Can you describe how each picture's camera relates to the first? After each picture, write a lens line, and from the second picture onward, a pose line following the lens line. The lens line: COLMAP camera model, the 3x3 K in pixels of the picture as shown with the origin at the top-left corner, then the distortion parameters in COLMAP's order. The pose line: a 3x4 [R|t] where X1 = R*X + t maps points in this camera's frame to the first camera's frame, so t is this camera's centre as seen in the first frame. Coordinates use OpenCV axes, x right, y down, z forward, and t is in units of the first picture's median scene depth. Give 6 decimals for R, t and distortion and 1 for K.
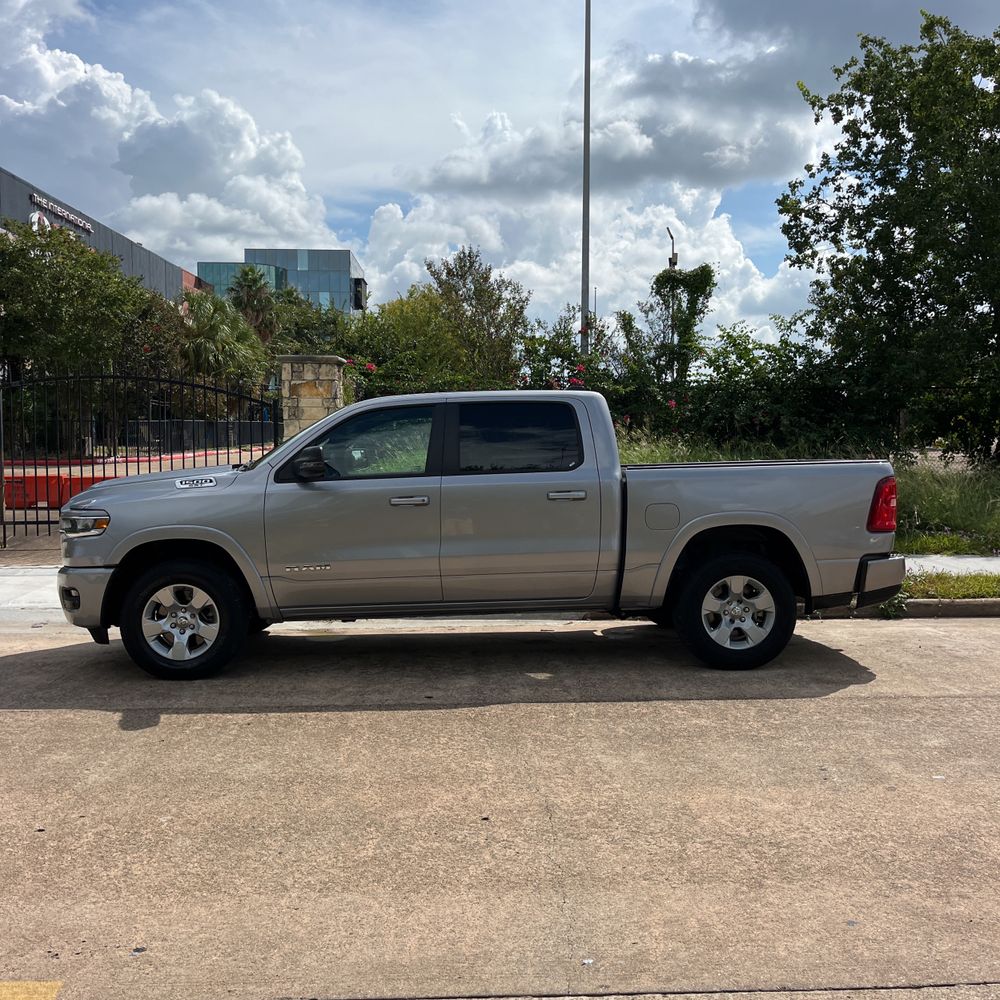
lens RADIAL K [[1014.2, 0, 499.0], [0, 1014.2, 497.7], [0, 0, 1]] dist [0.028836, -0.026168]
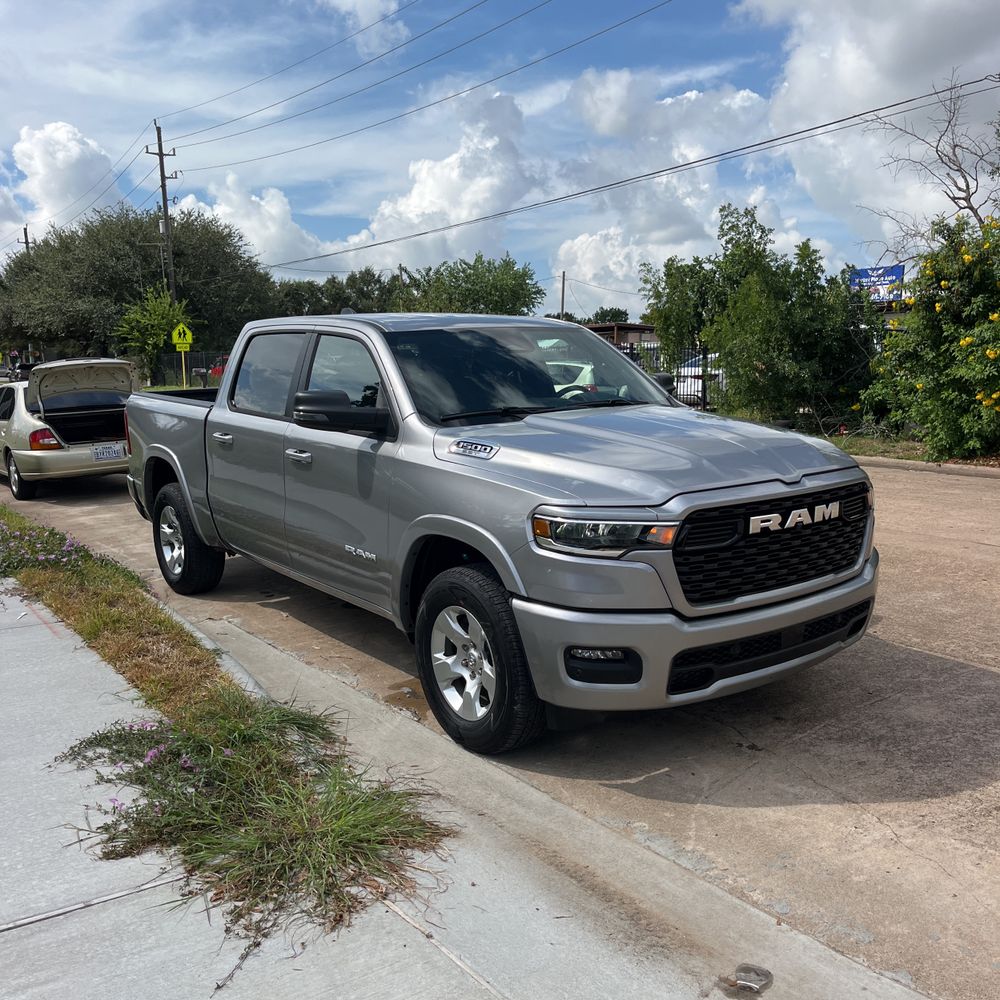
lens RADIAL K [[1013.7, 0, 496.5], [0, 1013.7, 502.6], [0, 0, 1]] dist [0.004009, 0.053318]
pose [[-0.558821, -0.111444, 0.821766, -0.296773], [0.060815, 0.982754, 0.174632, -0.035445], [-0.827056, 0.147564, -0.542406, 0.553489]]
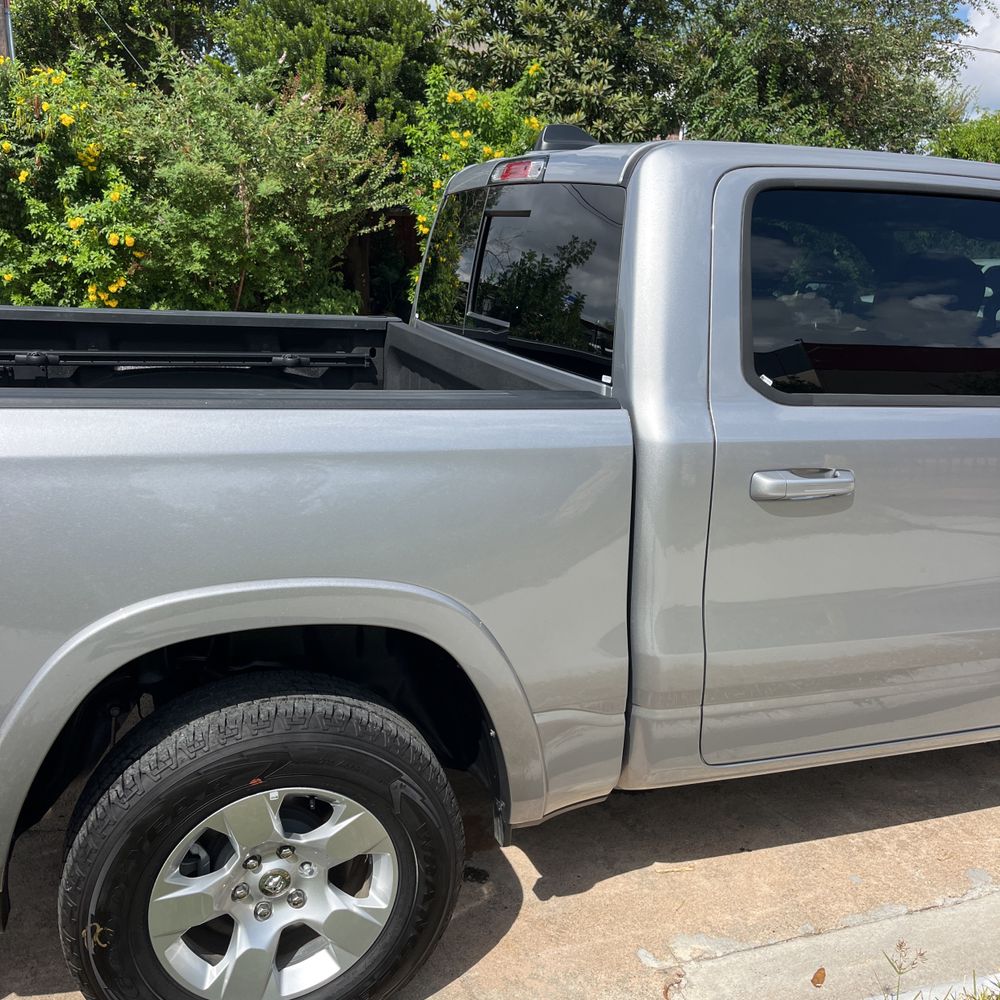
lens RADIAL K [[1012.1, 0, 487.9], [0, 1012.1, 512.7], [0, 0, 1]] dist [0.026773, -0.020288]
pose [[-0.954050, 0.051432, -0.295201, 0.086665], [-0.043604, 0.950844, 0.306584, -0.034773], [0.296458, 0.305368, -0.904911, 0.540826]]
